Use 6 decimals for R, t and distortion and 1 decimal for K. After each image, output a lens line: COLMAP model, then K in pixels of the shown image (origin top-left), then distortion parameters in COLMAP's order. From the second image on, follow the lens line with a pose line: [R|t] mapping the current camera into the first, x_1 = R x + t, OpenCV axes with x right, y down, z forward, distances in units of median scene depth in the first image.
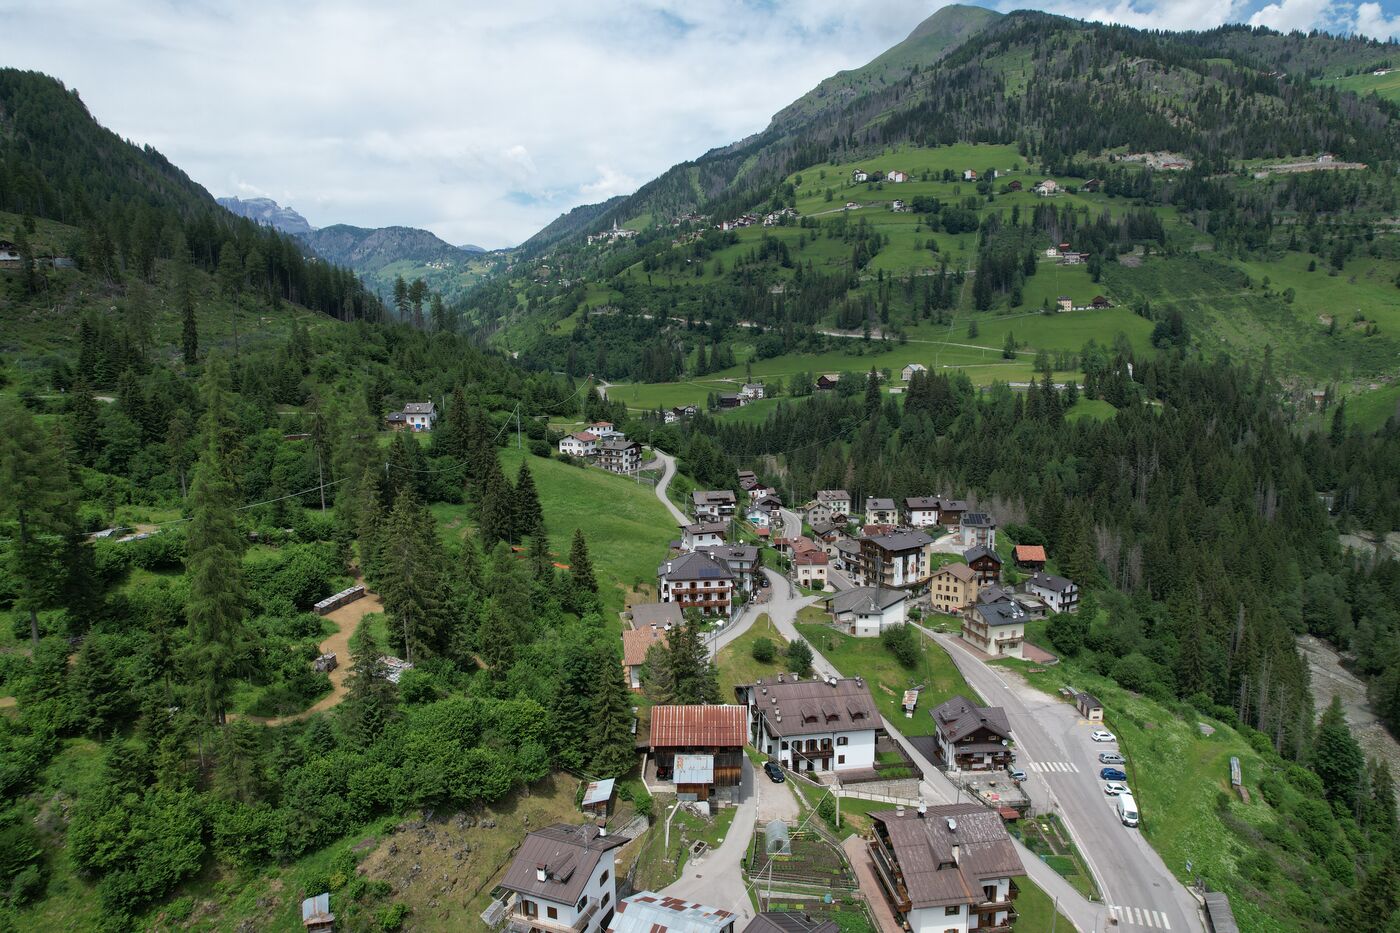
lens RADIAL K [[892.0, 0, 700.0], [0, 892.0, 466.5], [0, 0, 1]] dist [-0.108811, 0.054979]
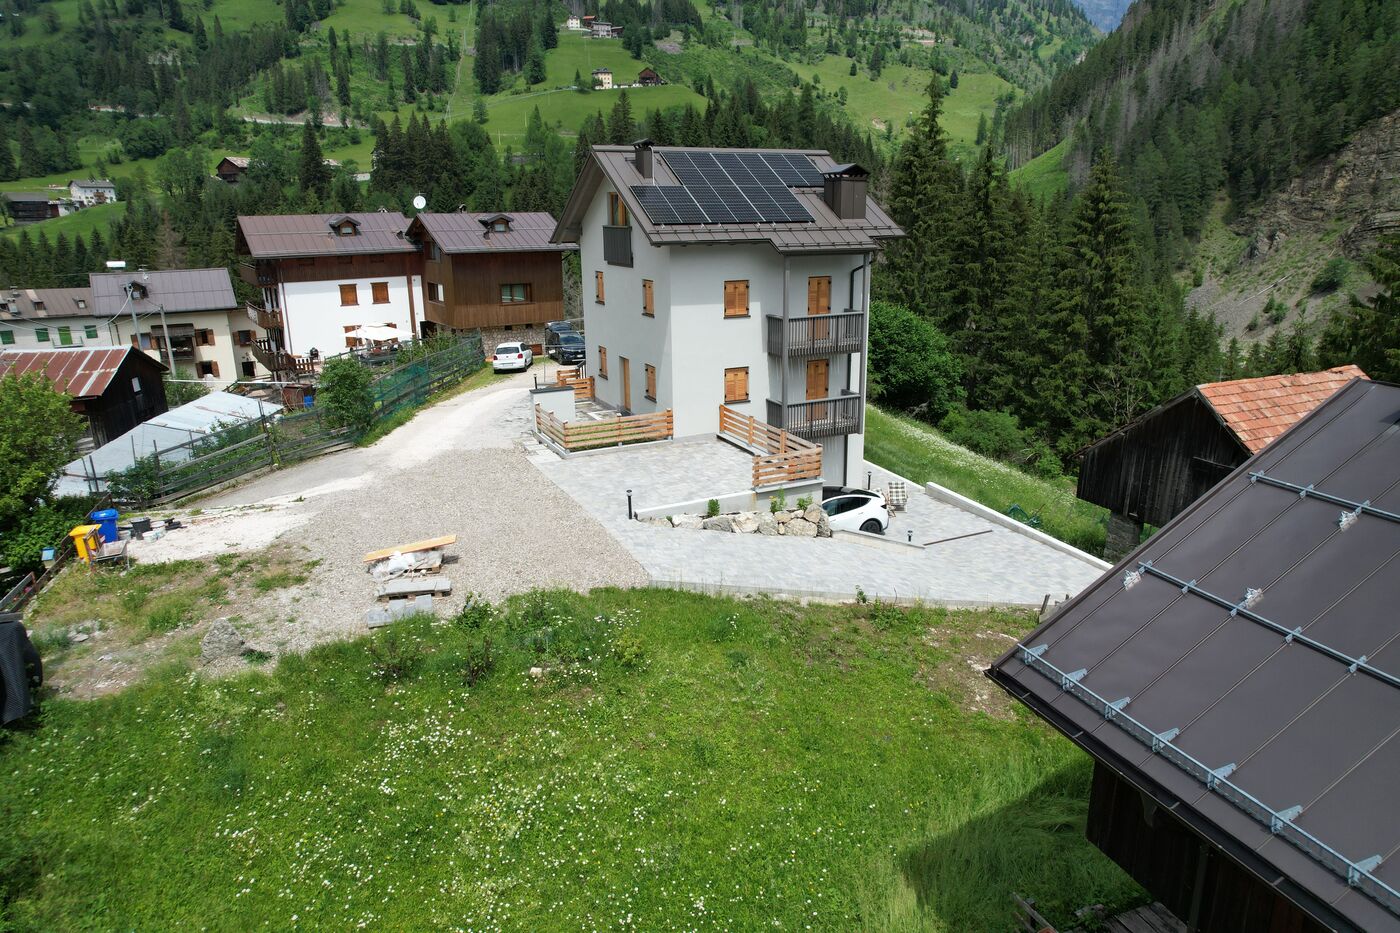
lens RADIAL K [[887.0, 0, 700.0], [0, 887.0, 466.5], [0, 0, 1]] dist [0.001847, 0.002092]
pose [[0.862019, -0.147182, 0.485036, 0.071460], [0.082799, 0.984948, 0.151727, 0.021772], [-0.500067, -0.090631, 0.861231, 0.258365]]
